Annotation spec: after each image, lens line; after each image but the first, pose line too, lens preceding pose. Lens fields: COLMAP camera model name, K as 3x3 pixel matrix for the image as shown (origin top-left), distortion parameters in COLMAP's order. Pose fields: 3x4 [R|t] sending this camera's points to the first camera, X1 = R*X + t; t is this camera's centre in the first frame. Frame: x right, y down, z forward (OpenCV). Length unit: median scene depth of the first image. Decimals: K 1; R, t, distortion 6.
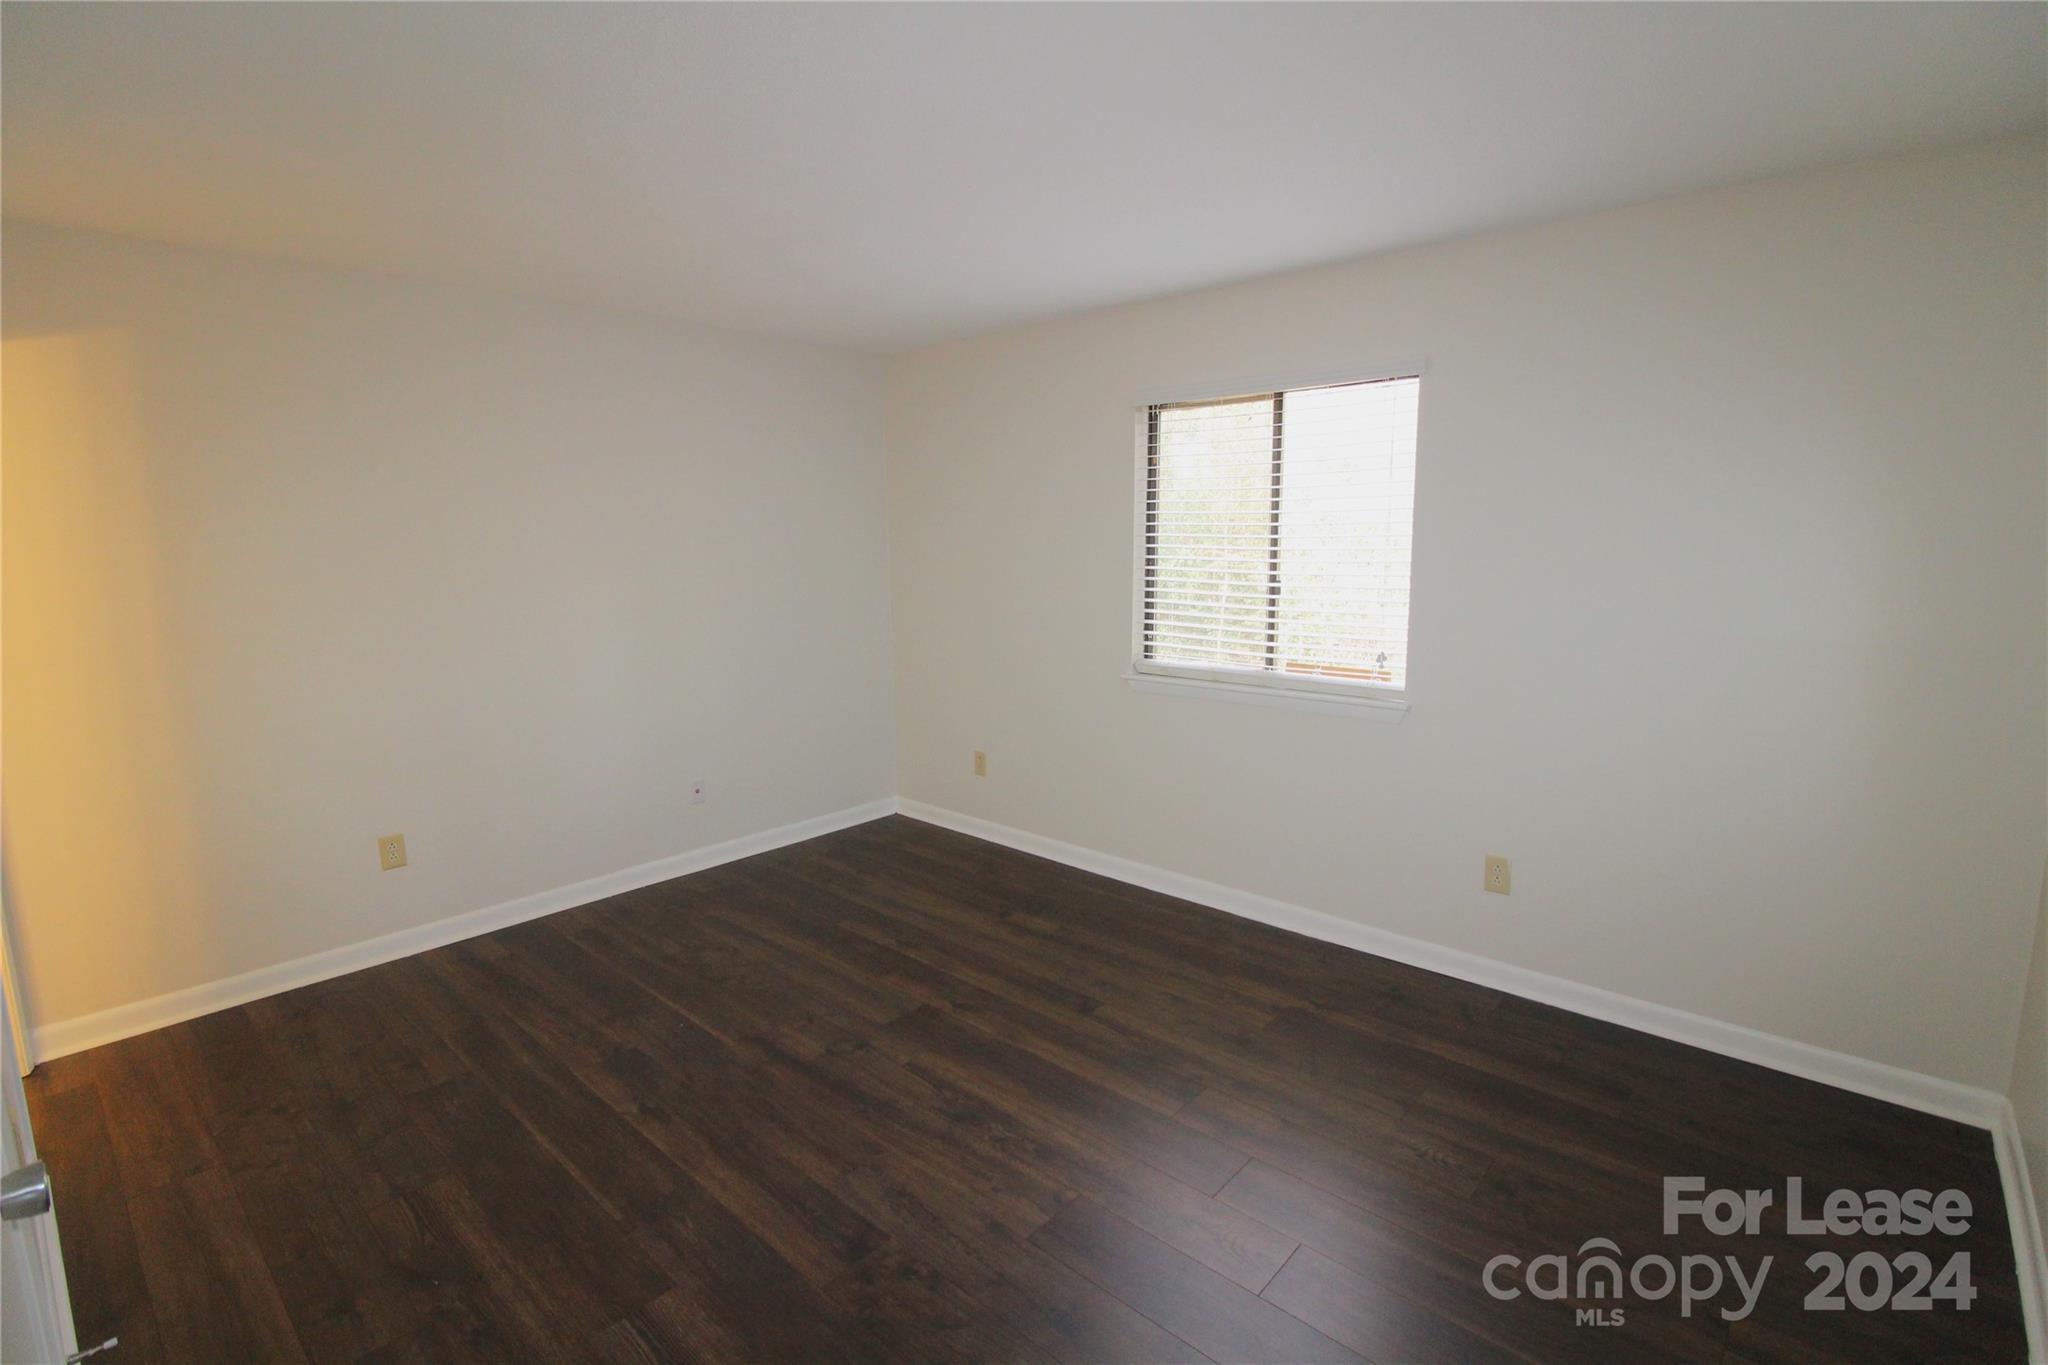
lens RADIAL K [[996.4, 0, 1043.2], [0, 996.4, 677.7], [0, 0, 1]] dist [-0.004684, -0.000780]
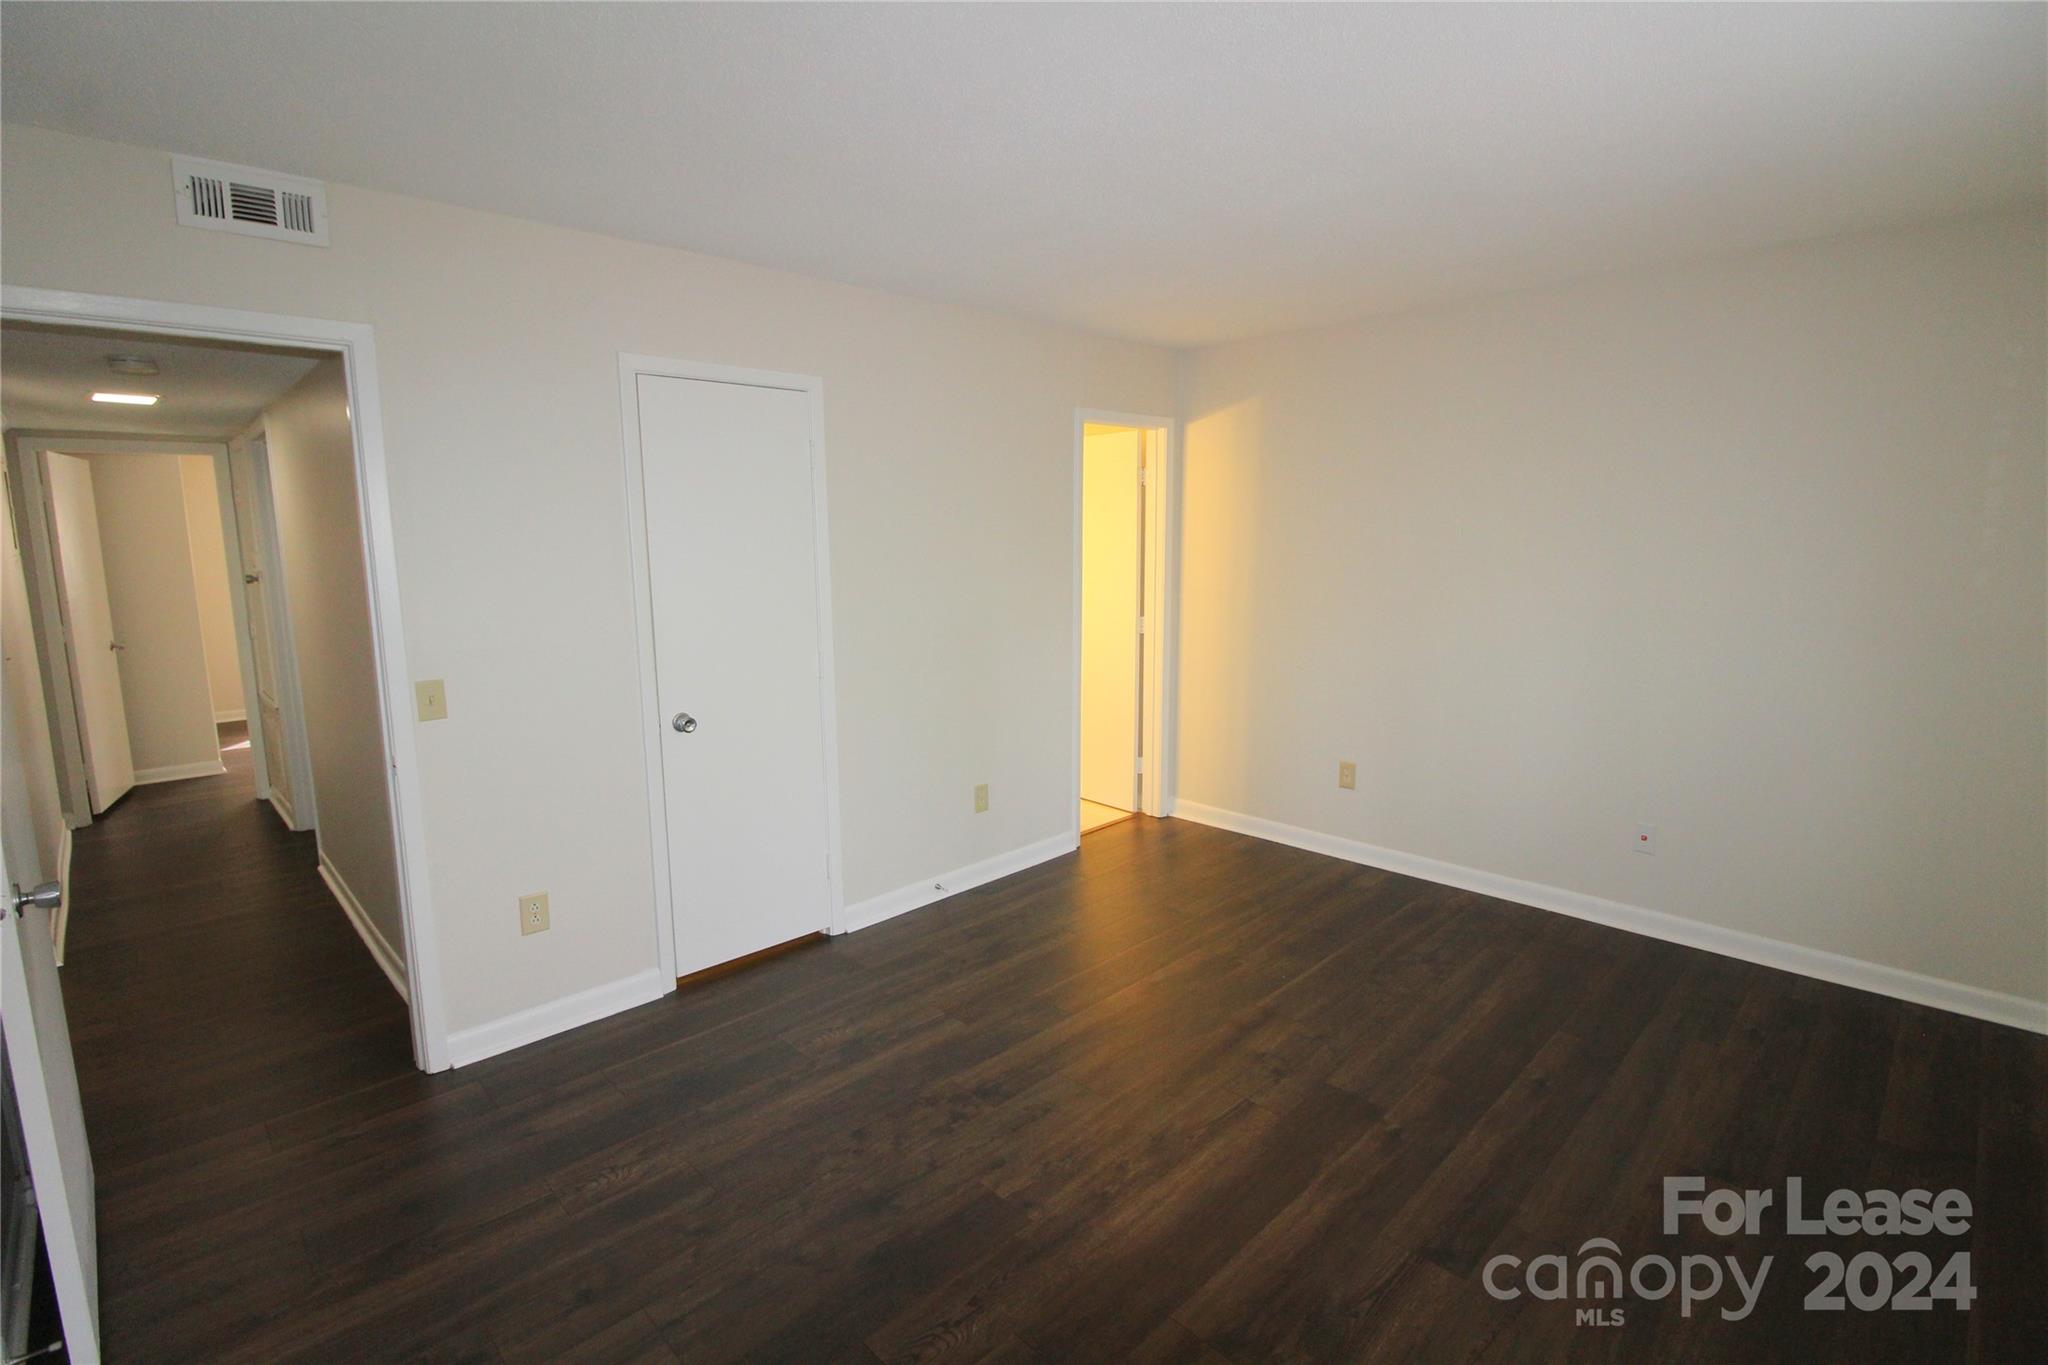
lens RADIAL K [[996.4, 0, 1043.2], [0, 996.4, 677.7], [0, 0, 1]] dist [-0.004684, -0.000780]
pose [[-0.112462, 0.156059, -0.981324, 0.755397], [-0.132688, 0.976386, 0.170481, -0.139461], [0.984757, 0.149382, -0.089099, 0.844247]]
